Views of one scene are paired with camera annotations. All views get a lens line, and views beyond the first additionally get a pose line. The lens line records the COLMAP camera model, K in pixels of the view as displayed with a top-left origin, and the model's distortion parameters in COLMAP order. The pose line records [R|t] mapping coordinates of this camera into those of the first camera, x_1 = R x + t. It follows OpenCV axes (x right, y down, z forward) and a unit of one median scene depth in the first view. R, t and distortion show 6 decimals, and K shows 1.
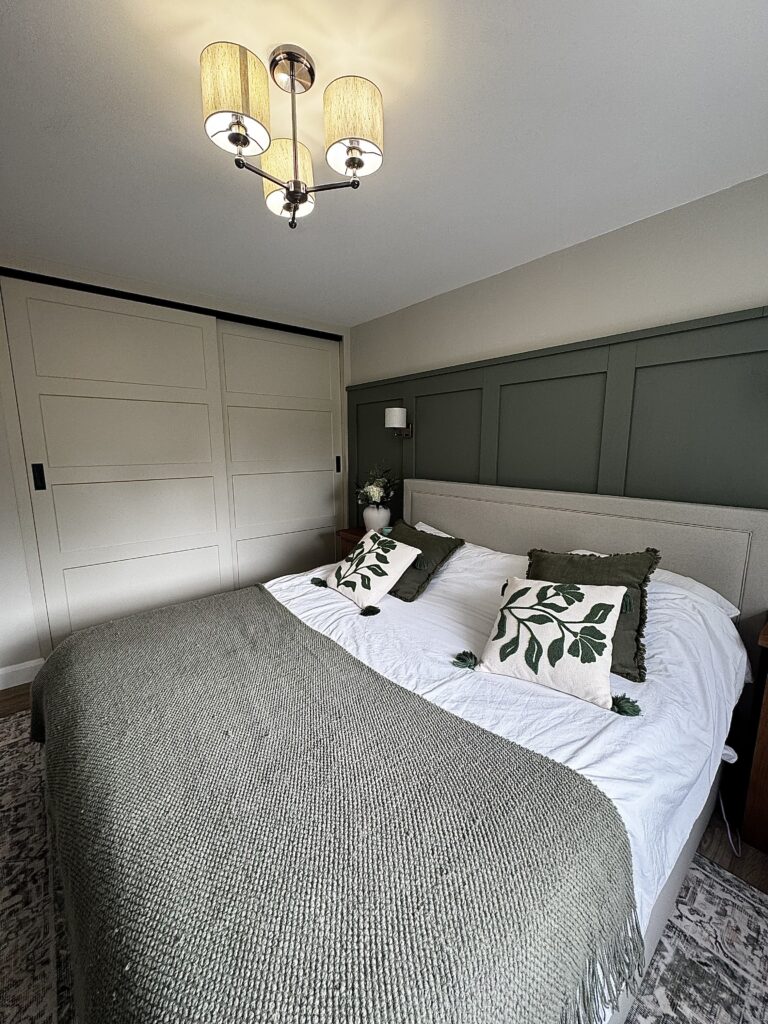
lens RADIAL K [[409.4, 0, 384.0], [0, 409.4, 512.0], [0, 0, 1]] dist [-0.002269, -0.000354]
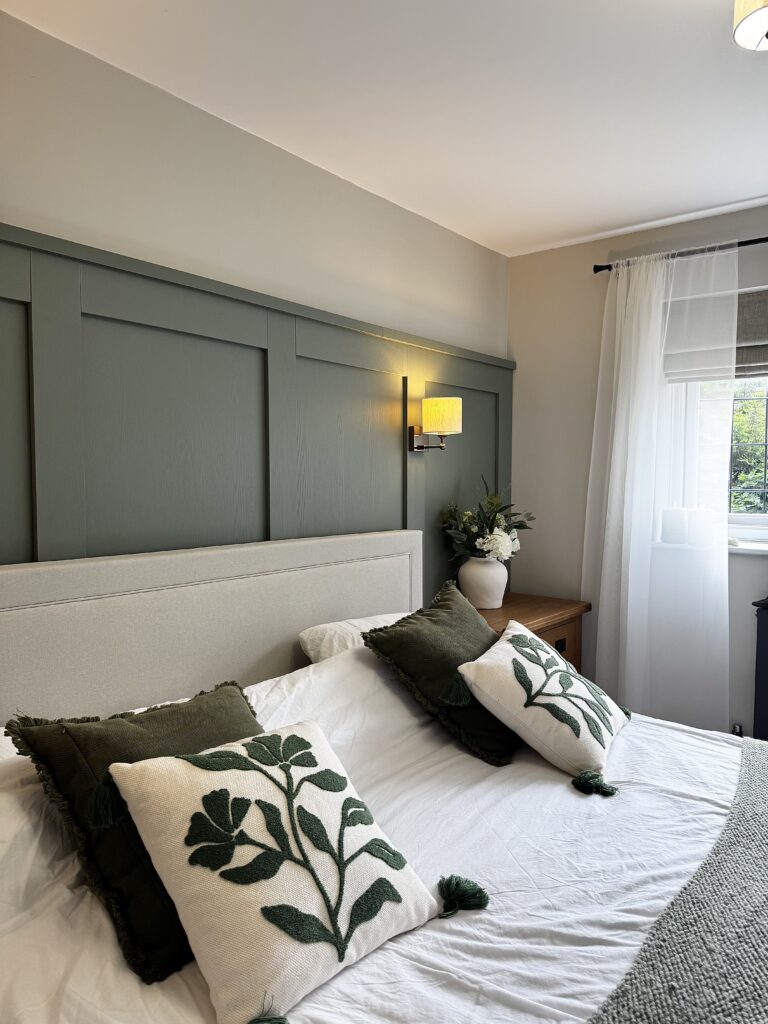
lens RADIAL K [[738.9, 0, 384.8], [0, 738.9, 524.9], [0, 0, 1]] dist [0.037977, -0.000777]
pose [[-0.217969, -0.057784, 0.974244, -0.555420], [0.159264, 0.982758, 0.093921, -0.133366], [-0.962873, 0.175634, -0.205007, 0.971441]]
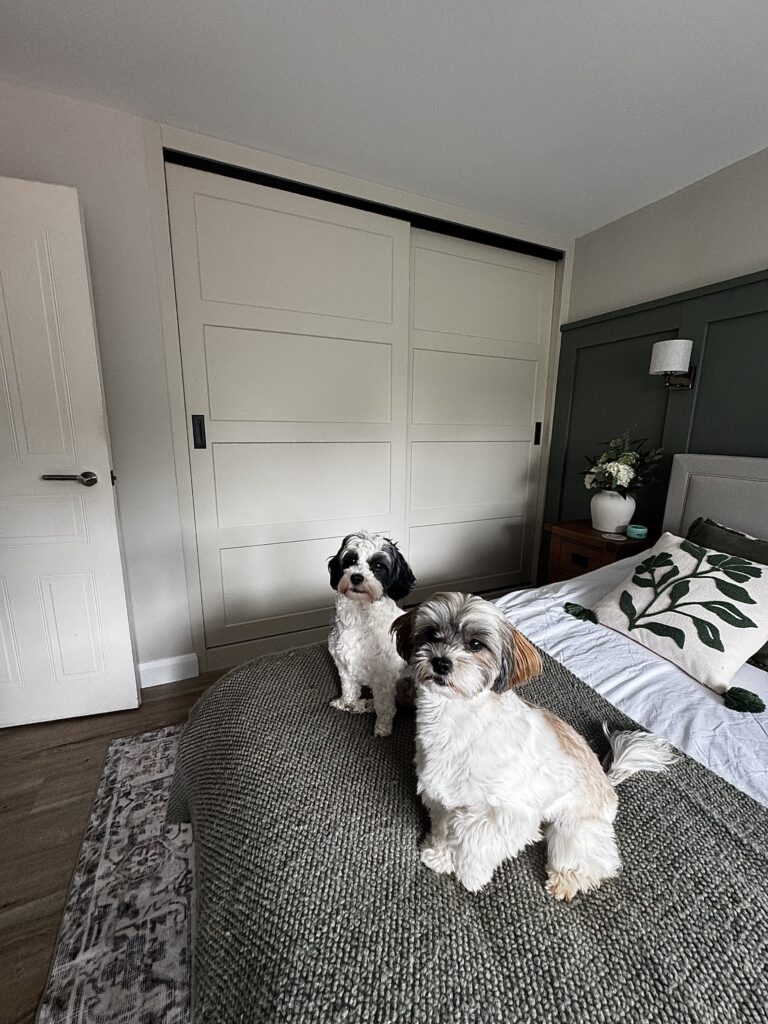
lens RADIAL K [[409.4, 0, 384.0], [0, 409.4, 512.0], [0, 0, 1]] dist [-0.002269, -0.000354]
pose [[0.962361, 0.069471, -0.262747, -0.291737], [-0.058767, 0.997098, 0.048390, 0.009689], [0.265346, -0.031128, 0.963651, 0.339168]]
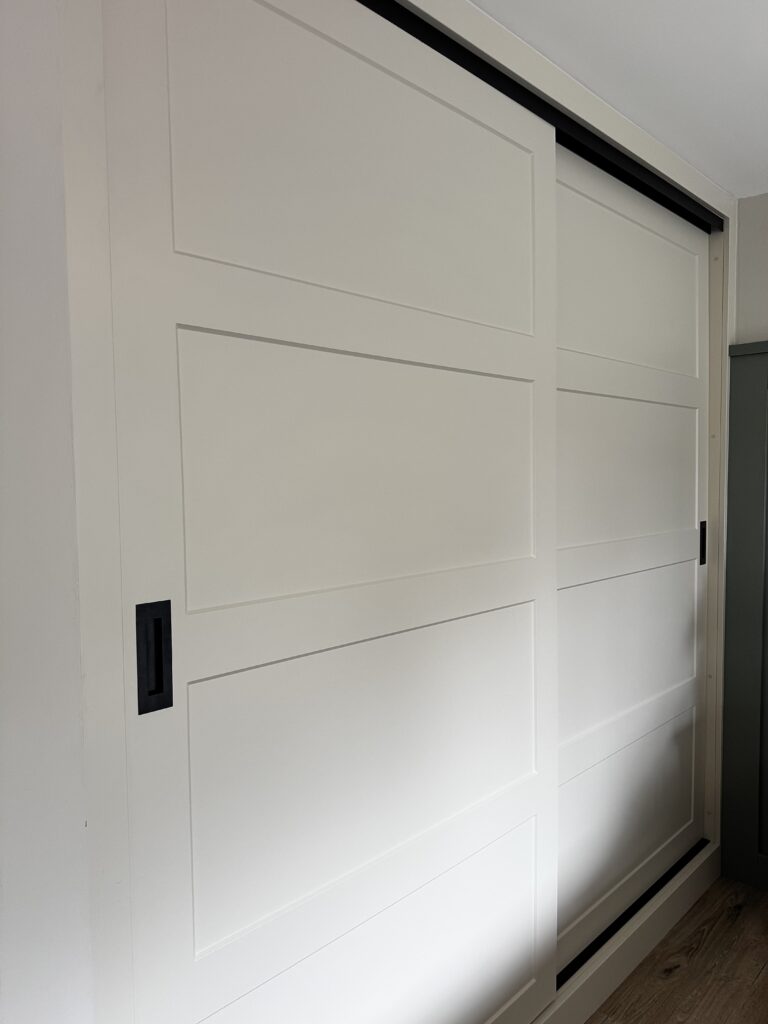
lens RADIAL K [[728.4, 0, 384.4], [0, 728.4, 490.2], [0, 0, 1]] dist [0.072277, -0.000202]
pose [[0.995642, 0.006963, 0.093002, -0.782597], [0.004959, 0.991846, -0.127344, -0.132639], [-0.093130, 0.127250, 0.987489, 0.568143]]
